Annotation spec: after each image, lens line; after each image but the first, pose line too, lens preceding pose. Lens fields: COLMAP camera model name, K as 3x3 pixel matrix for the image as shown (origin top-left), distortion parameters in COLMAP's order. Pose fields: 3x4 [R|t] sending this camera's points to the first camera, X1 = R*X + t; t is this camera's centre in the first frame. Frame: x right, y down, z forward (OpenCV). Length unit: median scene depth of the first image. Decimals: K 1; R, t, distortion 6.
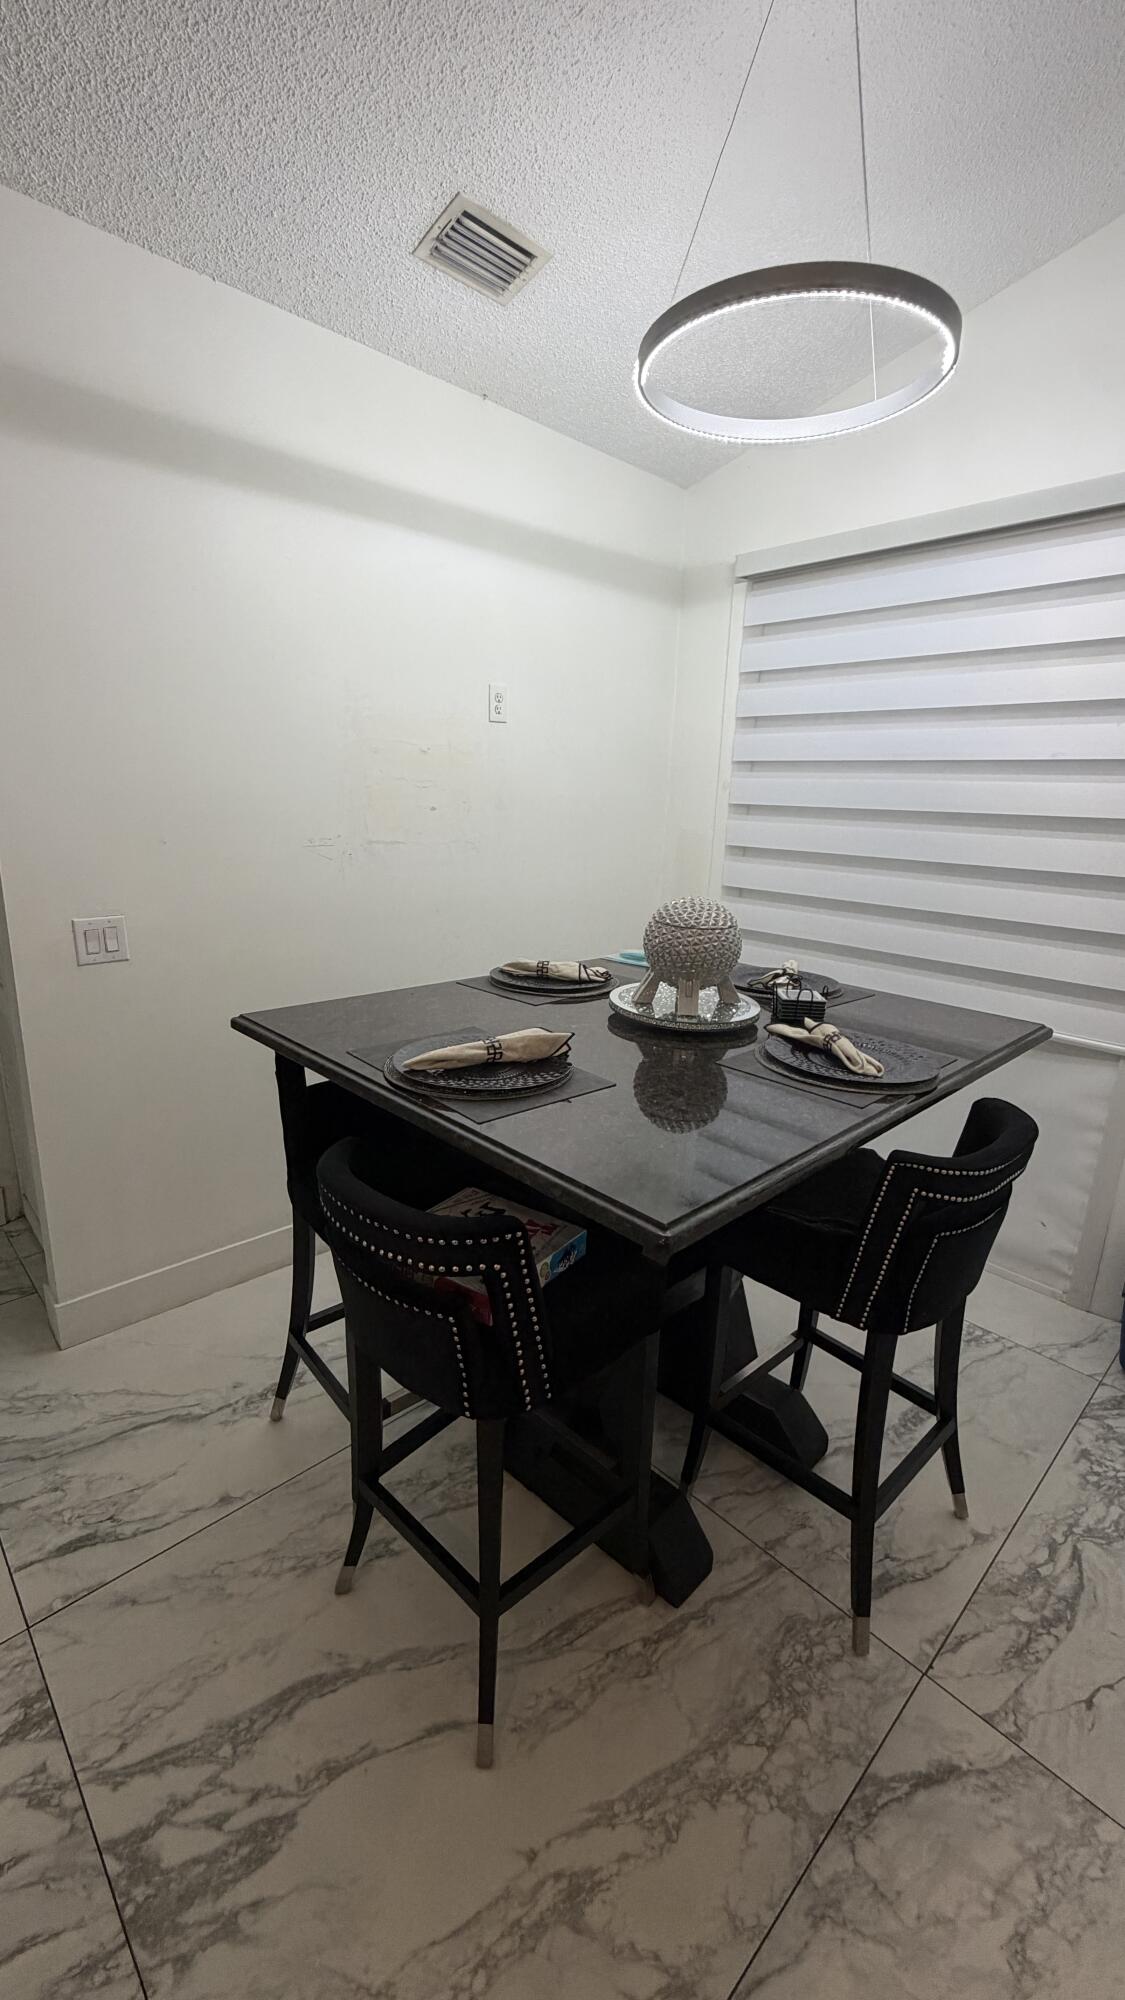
lens RADIAL K [[814.8, 0, 562.5], [0, 814.8, 1000.0], [0, 0, 1]] dist [-0.003459, 0.000896]
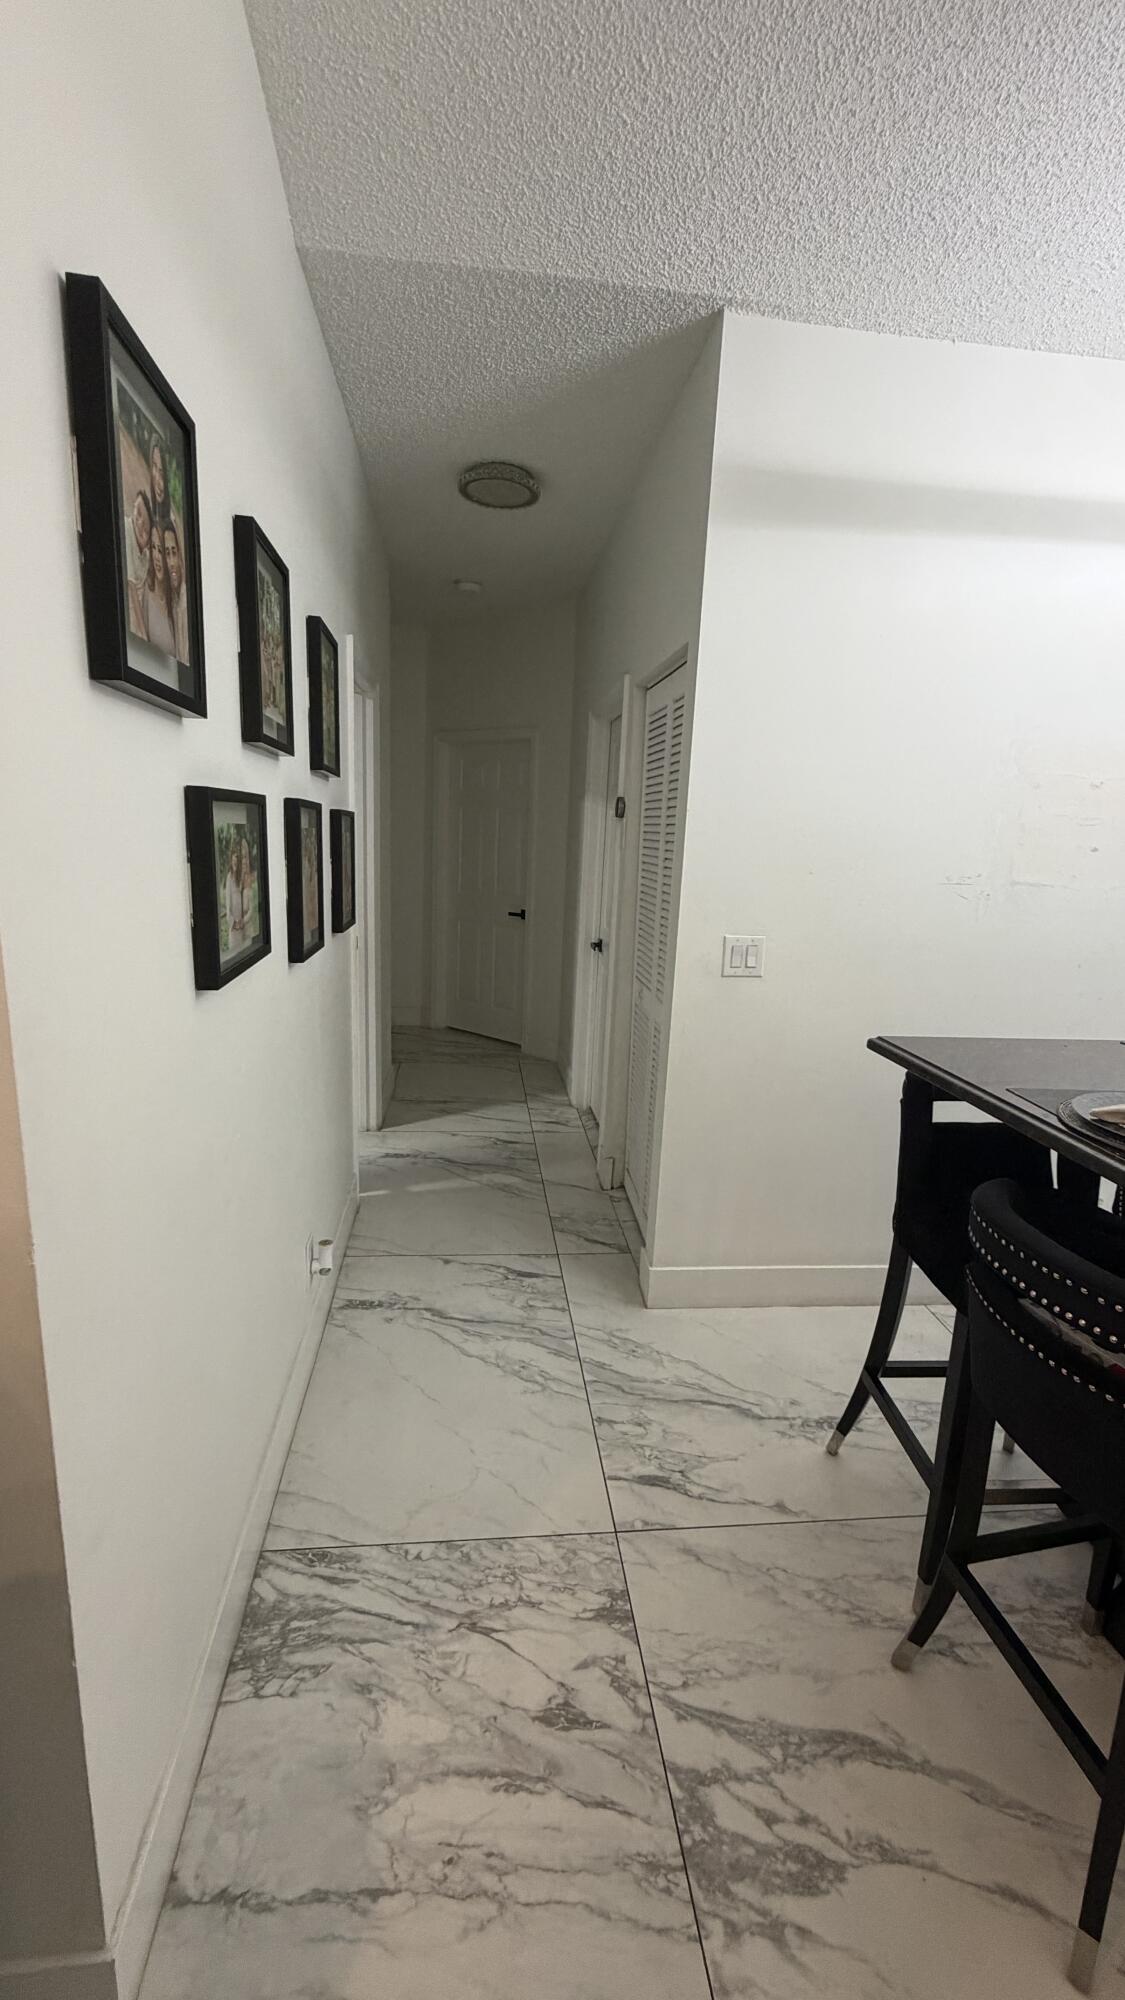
lens RADIAL K [[814.8, 0, 562.5], [0, 814.8, 1000.0], [0, 0, 1]] dist [-0.003459, 0.000896]
pose [[0.794414, 0.123775, -0.594631, -0.134313], [-0.165350, 0.986111, -0.015641, 0.065344], [0.584436, 0.110748, 0.803847, -0.056110]]
